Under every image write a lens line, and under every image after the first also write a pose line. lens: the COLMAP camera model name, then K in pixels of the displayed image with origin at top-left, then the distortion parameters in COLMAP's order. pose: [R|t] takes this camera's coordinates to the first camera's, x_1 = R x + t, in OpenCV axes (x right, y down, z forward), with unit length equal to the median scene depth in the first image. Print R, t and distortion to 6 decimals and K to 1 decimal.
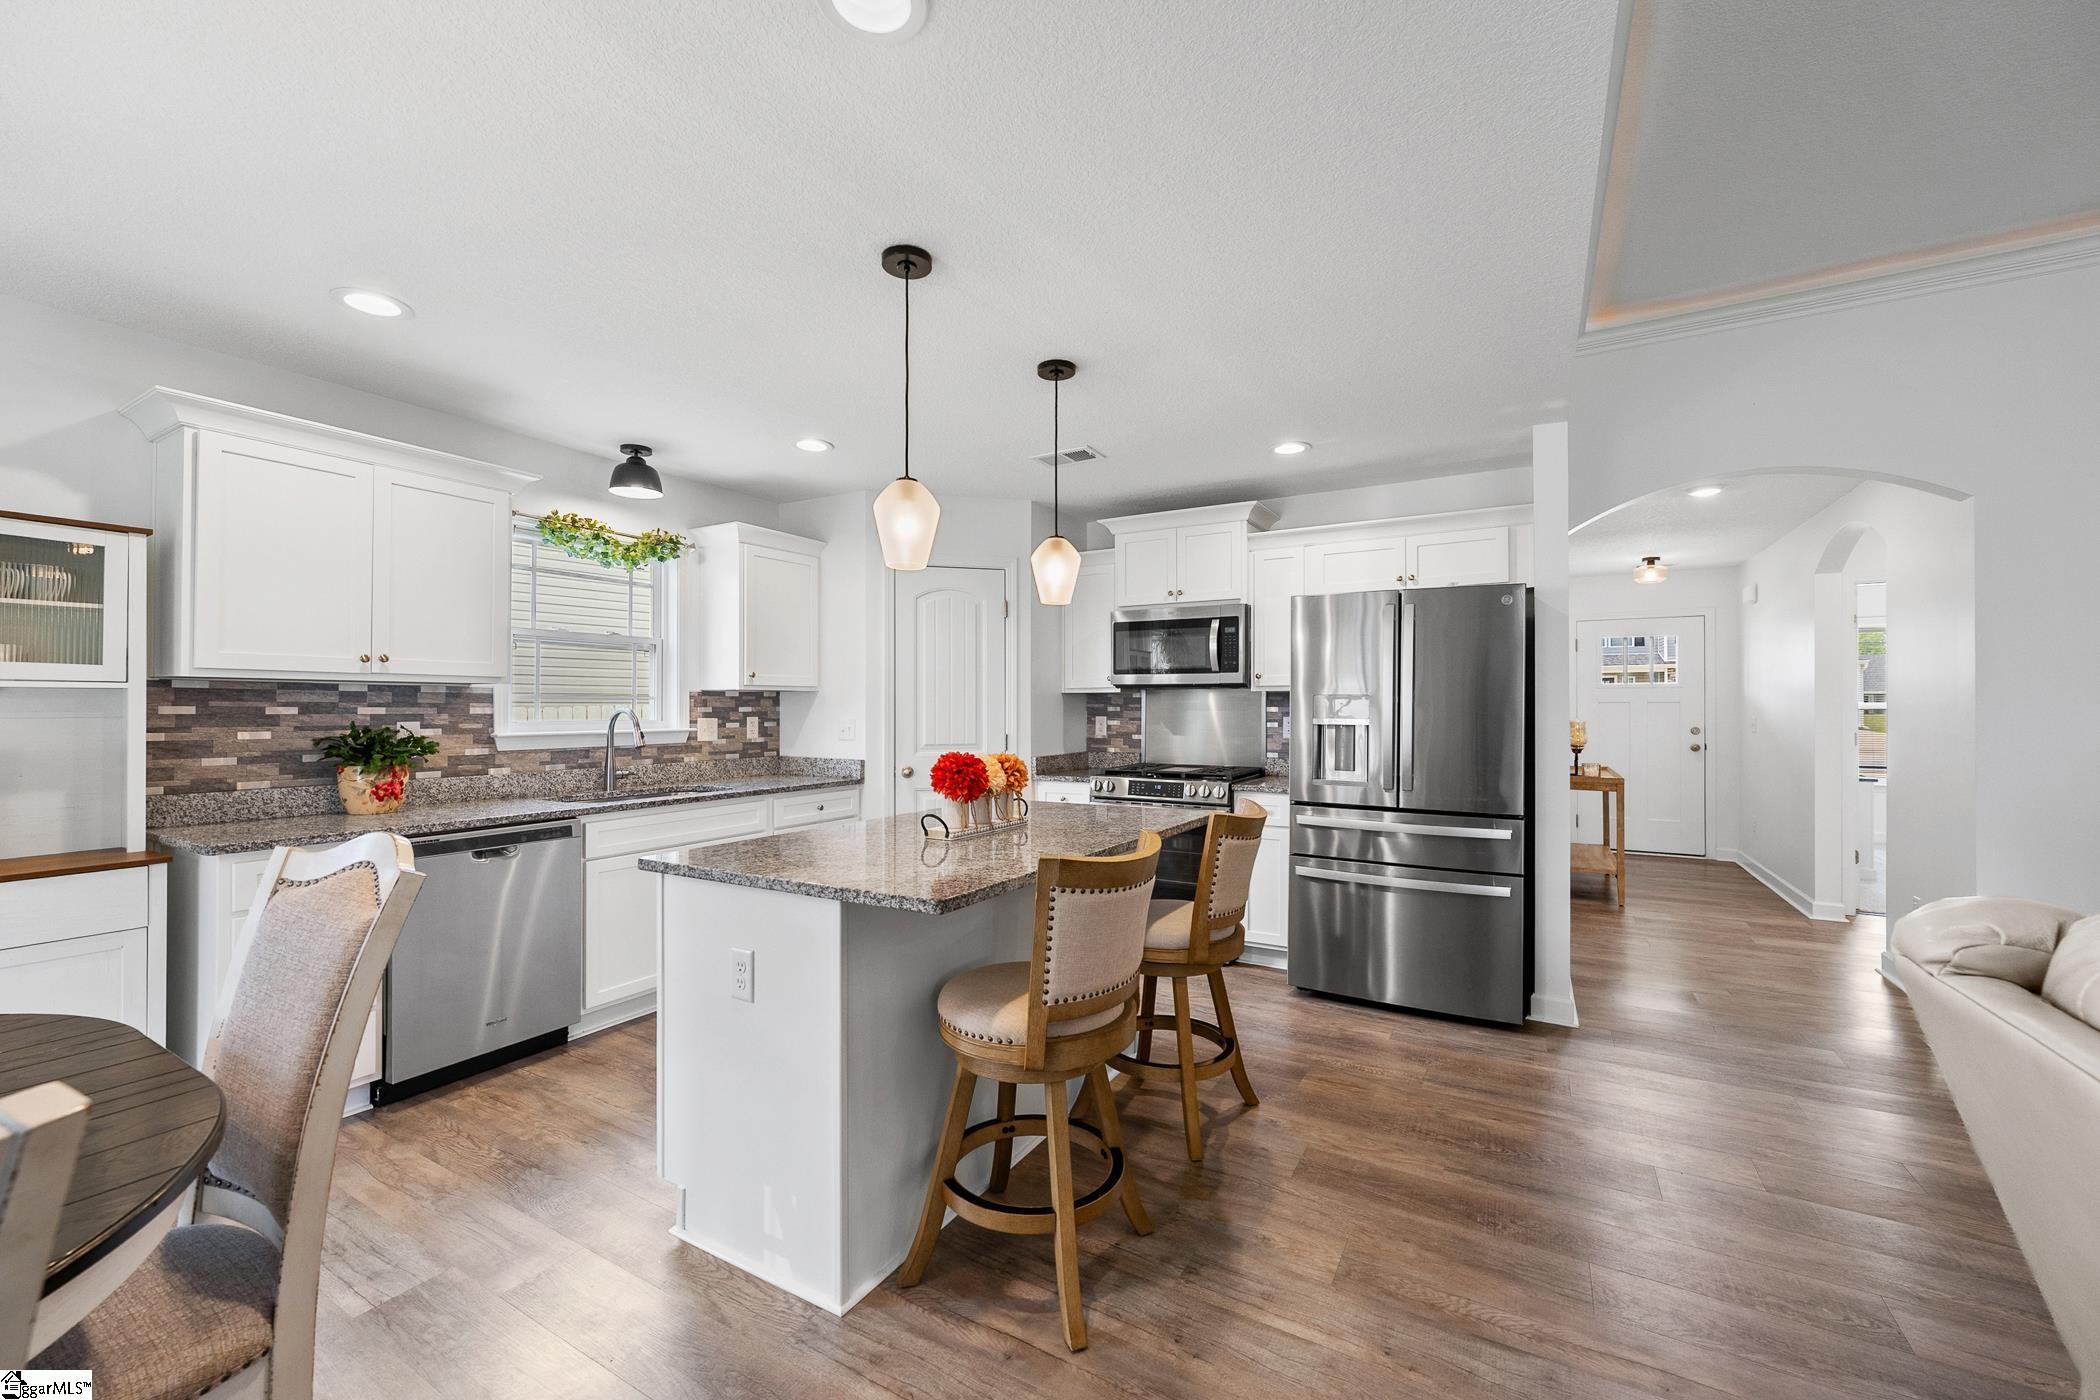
lens RADIAL K [[828.1, 0, 1045.3], [0, 828.1, 701.6], [0, 0, 1]] dist [-0.002228, 0.000180]
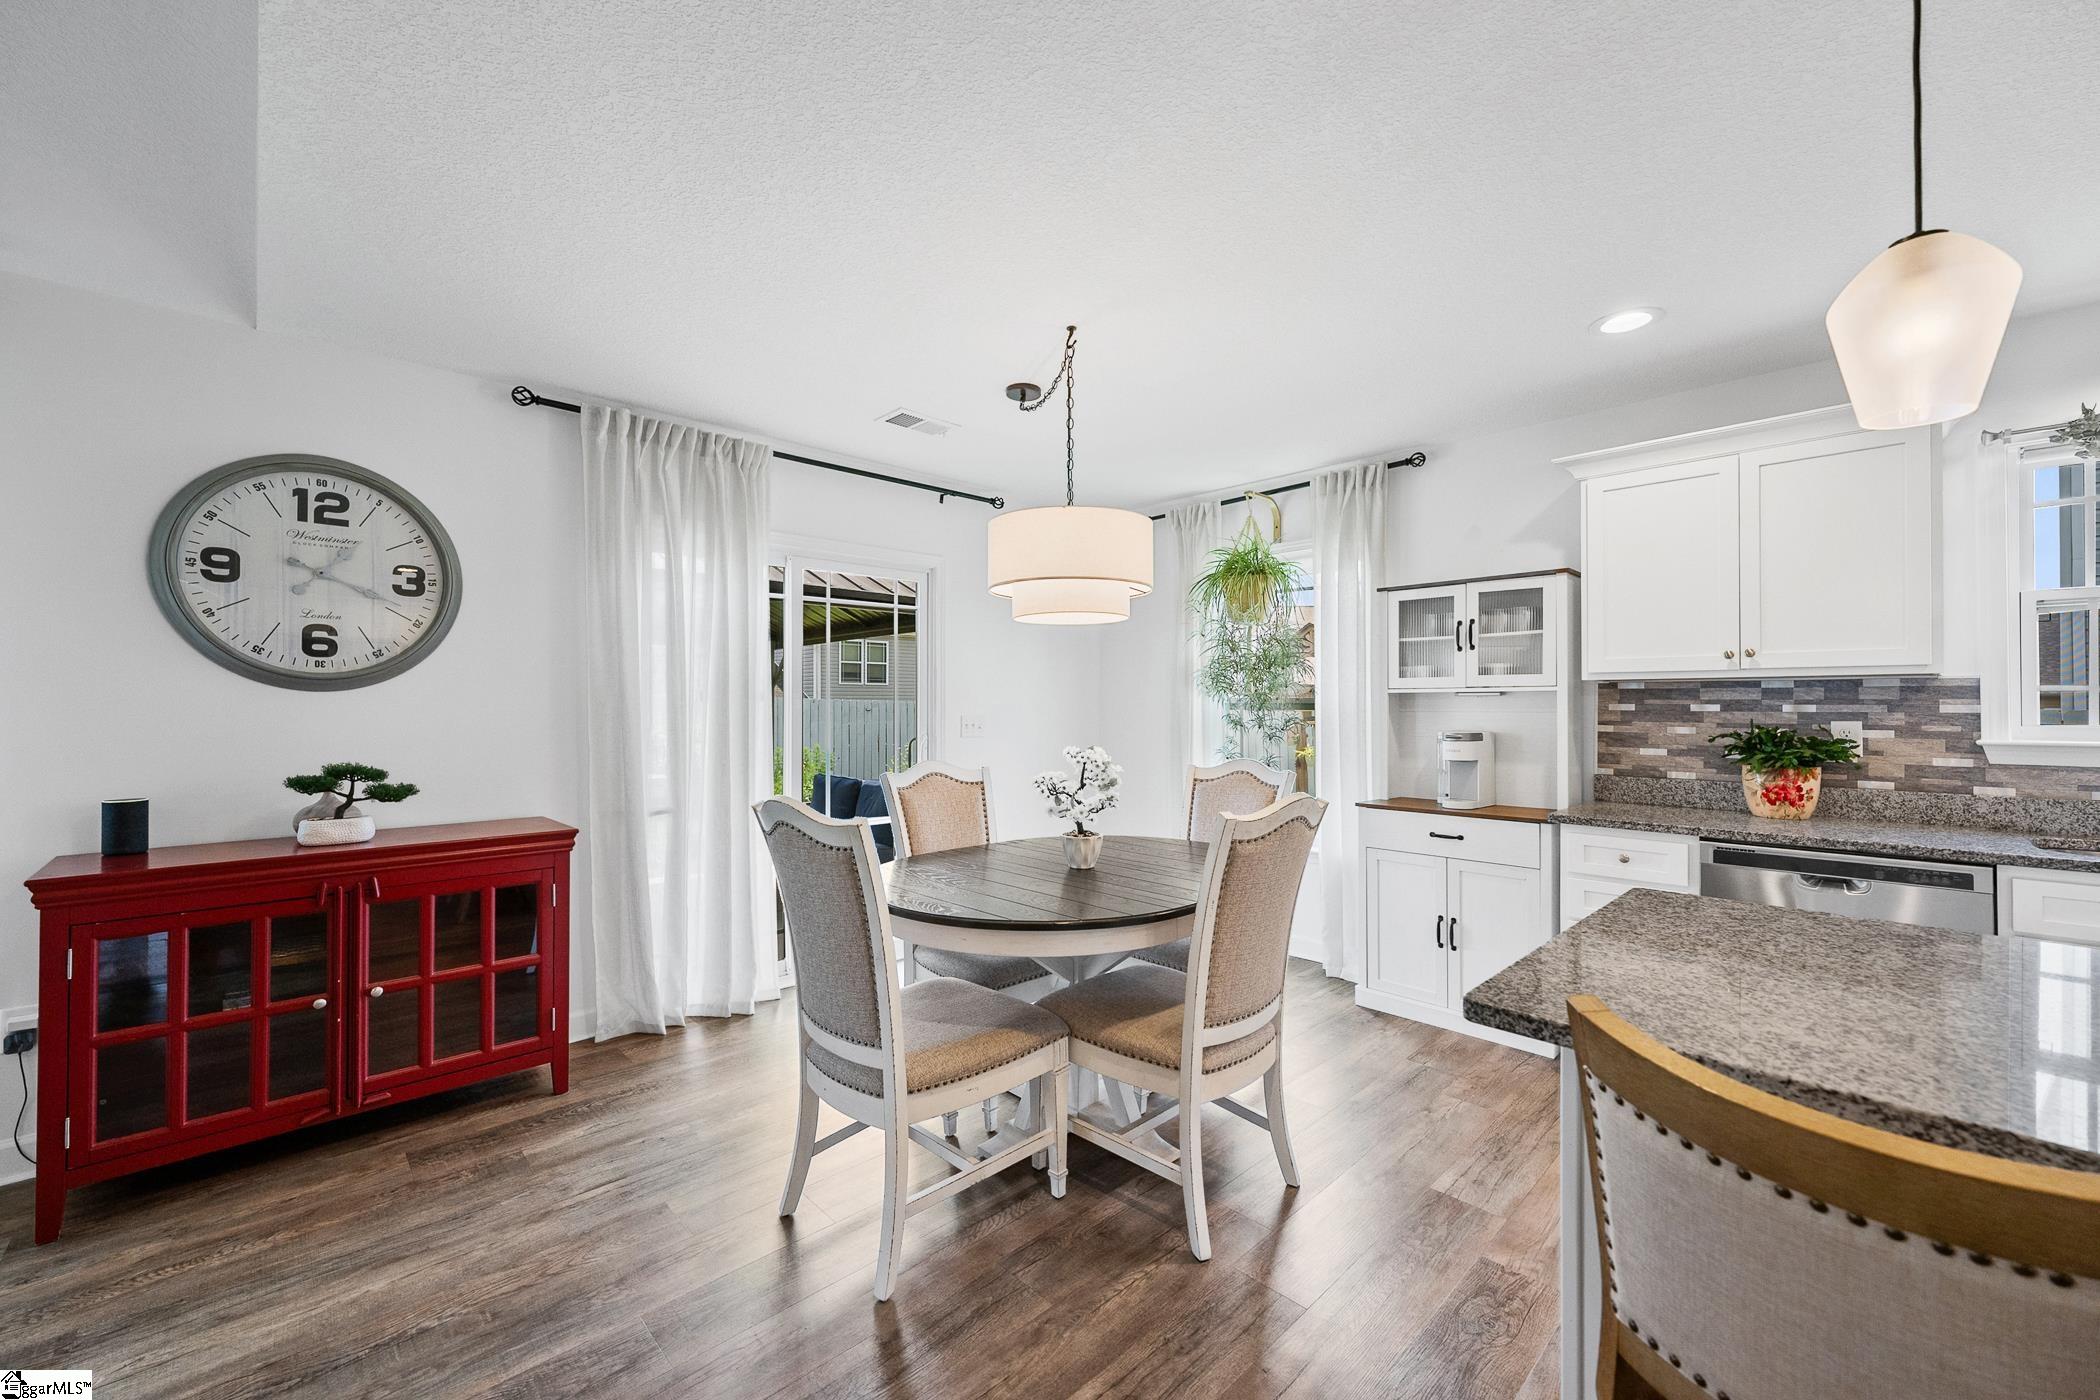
lens RADIAL K [[828.1, 0, 1045.3], [0, 828.1, 701.6], [0, 0, 1]] dist [-0.002228, 0.000180]
pose [[-0.271109, -0.003791, -0.962541, 0.254994], [0.007504, 0.999954, -0.006052, 0.002285], [0.962519, -0.008863, -0.271068, 0.365924]]
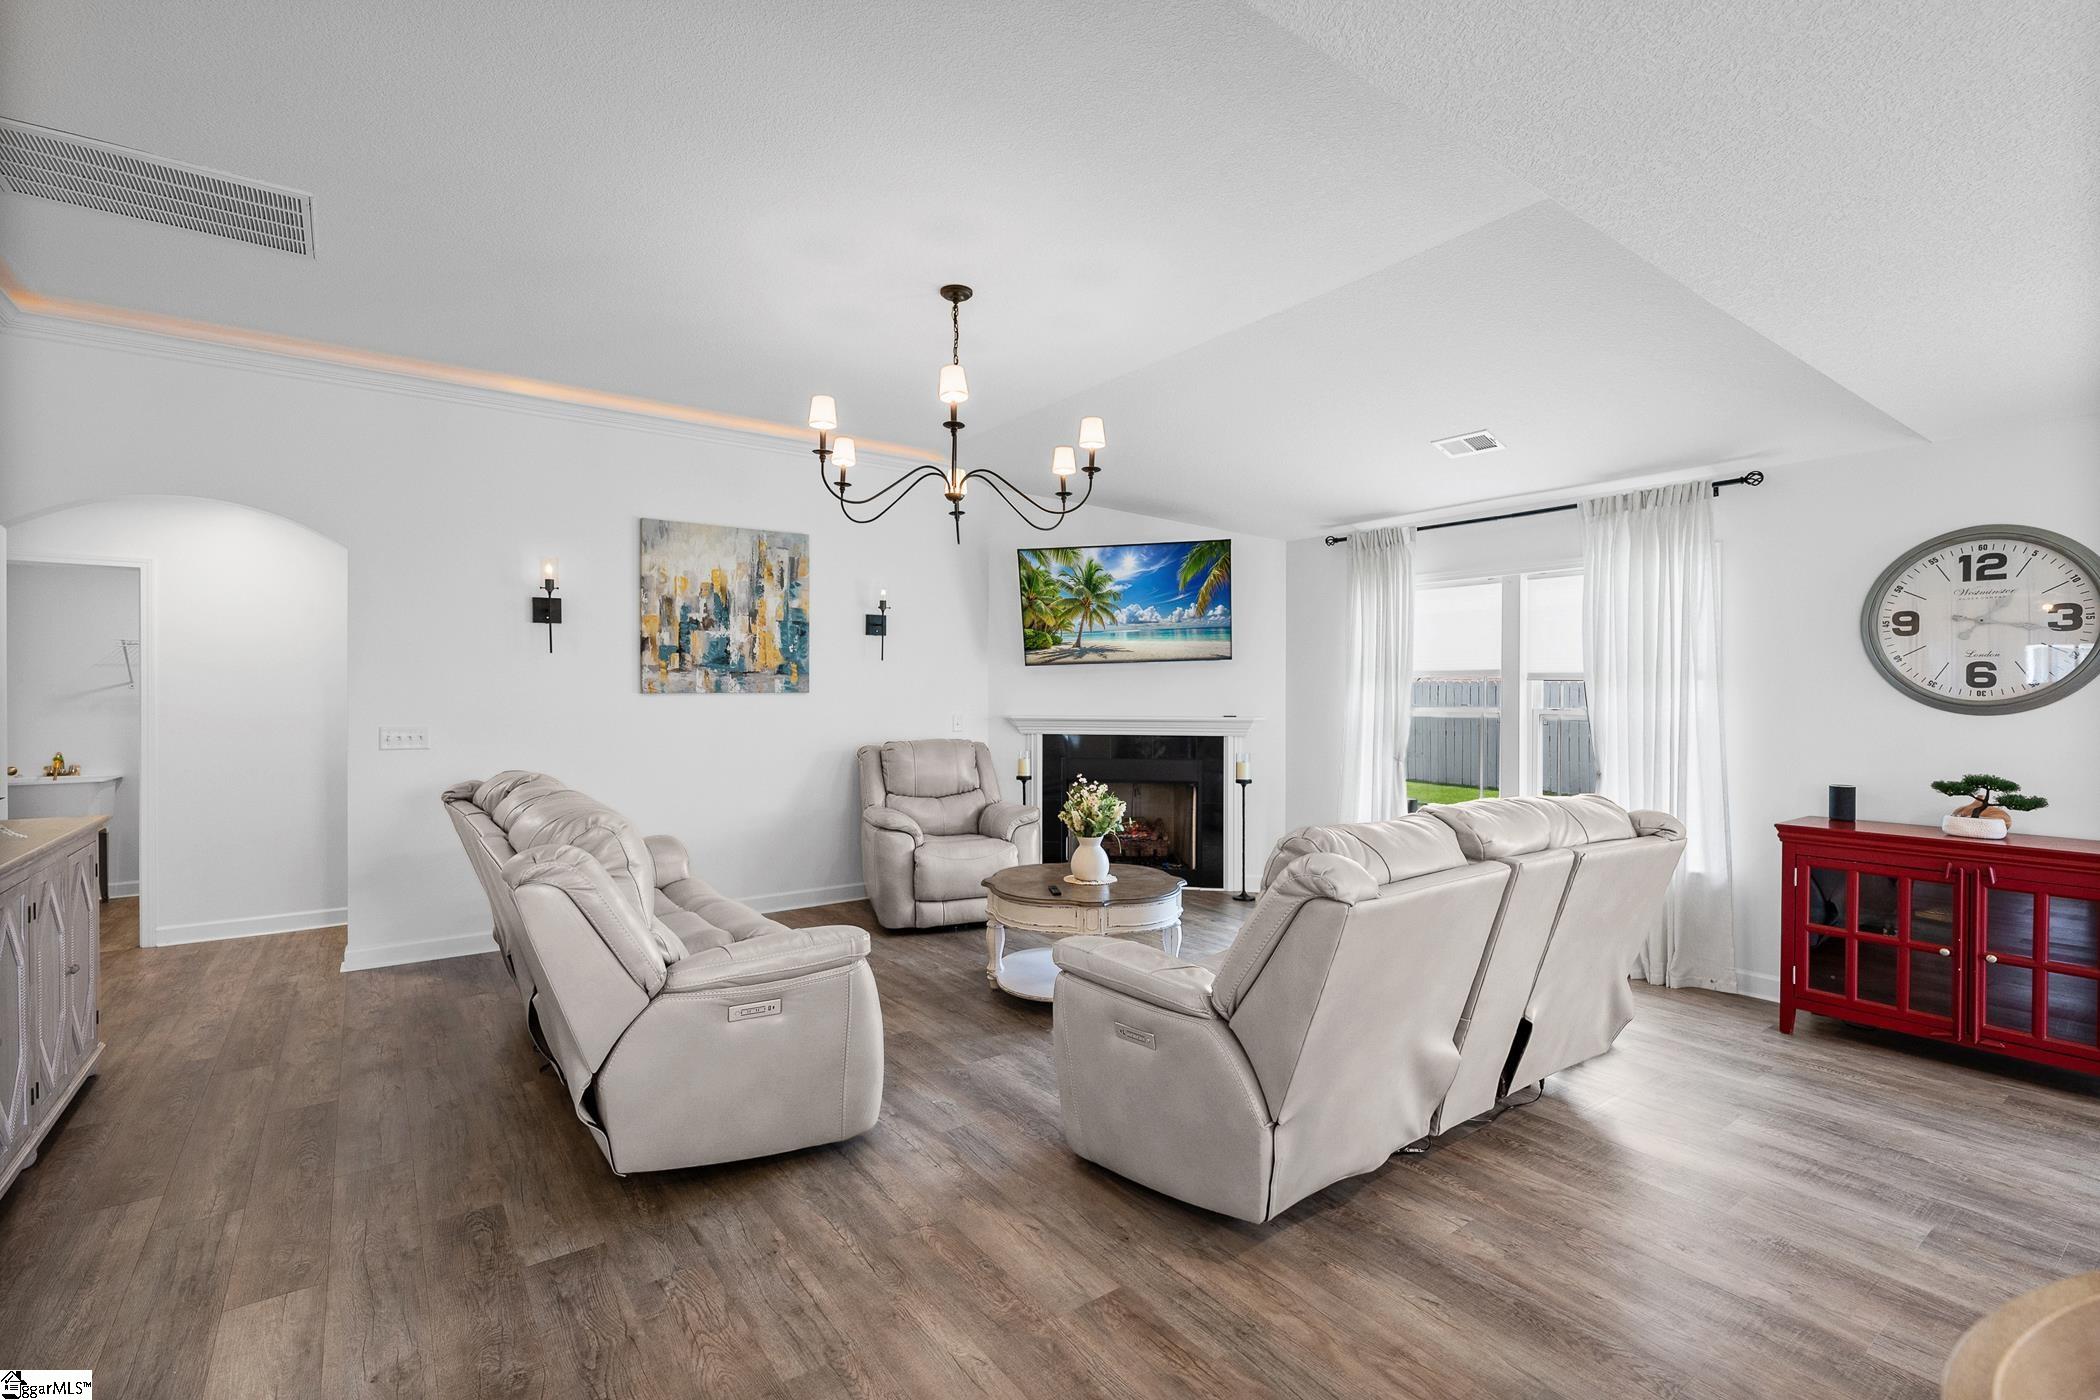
lens RADIAL K [[941.1, 0, 1053.7], [0, 941.1, 689.4], [0, 0, 1]] dist [0.000808, 0.000002]
pose [[-0.920831, -0.001855, 0.389958, 0.260955], [-0.005524, 0.999950, -0.008288, -0.029579], [-0.389923, -0.009787, -0.920795, 0.891024]]
